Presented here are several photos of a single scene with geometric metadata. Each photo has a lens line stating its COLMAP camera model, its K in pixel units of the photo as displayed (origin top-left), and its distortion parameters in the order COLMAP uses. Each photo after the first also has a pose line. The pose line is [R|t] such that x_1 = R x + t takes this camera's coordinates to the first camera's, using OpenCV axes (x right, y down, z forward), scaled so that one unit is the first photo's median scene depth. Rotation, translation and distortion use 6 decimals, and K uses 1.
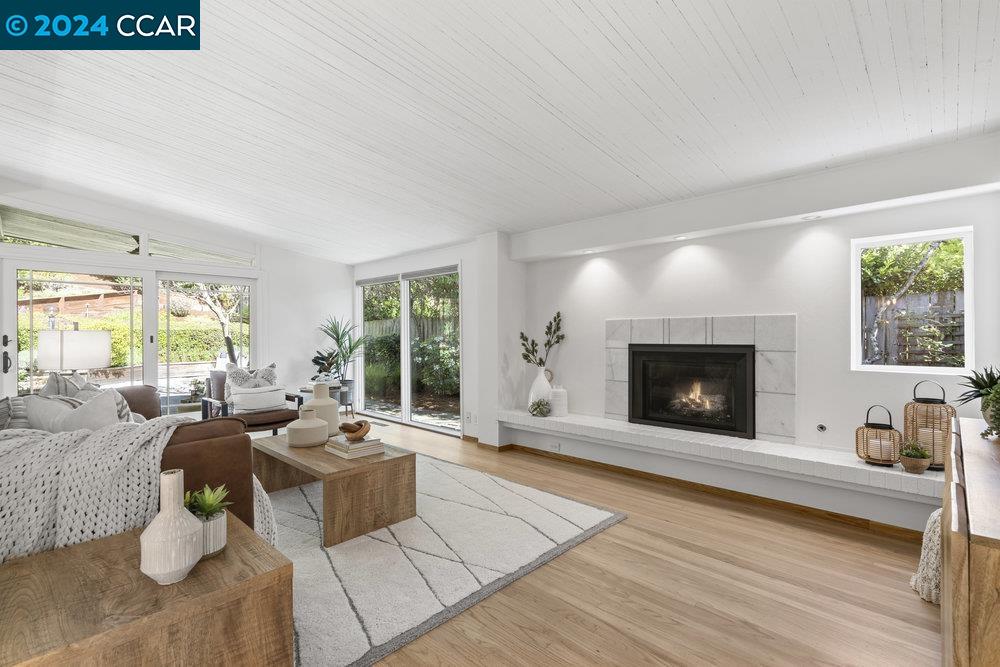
lens RADIAL K [[461.4, 0, 500.0], [0, 461.4, 333.5], [0, 0, 1]] dist [-0.000488, -0.000031]
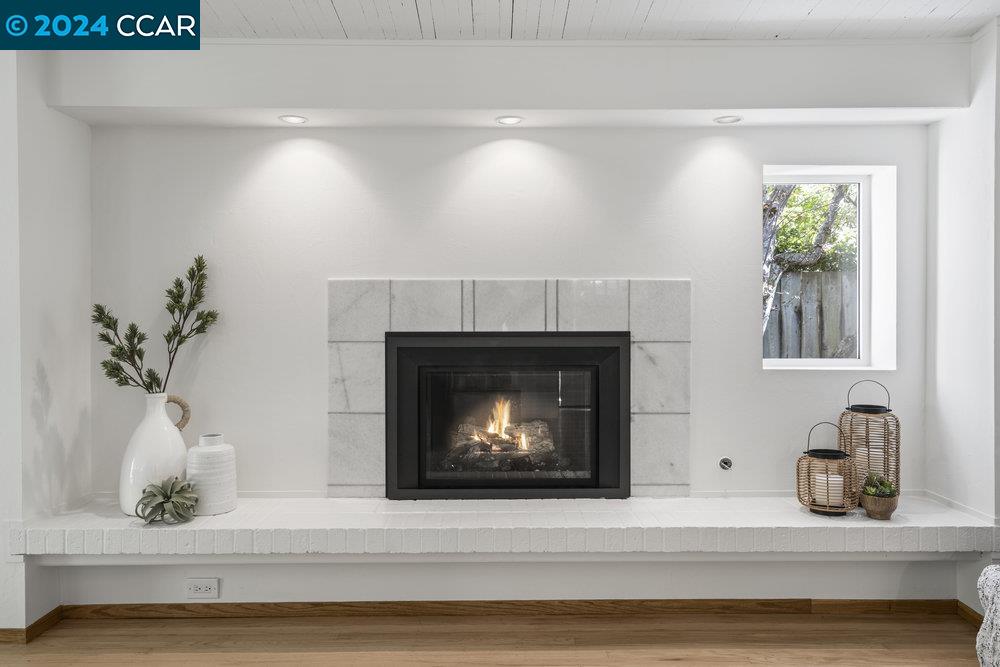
lens RADIAL K [[663.2, 0, 500.0], [0, 663.2, 333.5], [0, 0, 1]] dist [0.002934, 0.001020]
pose [[0.712672, -0.012210, 0.701391, -0.108030], [-0.004619, 0.999745, 0.022097, 0.007847], [-0.701482, -0.018988, 0.712434, 0.427306]]
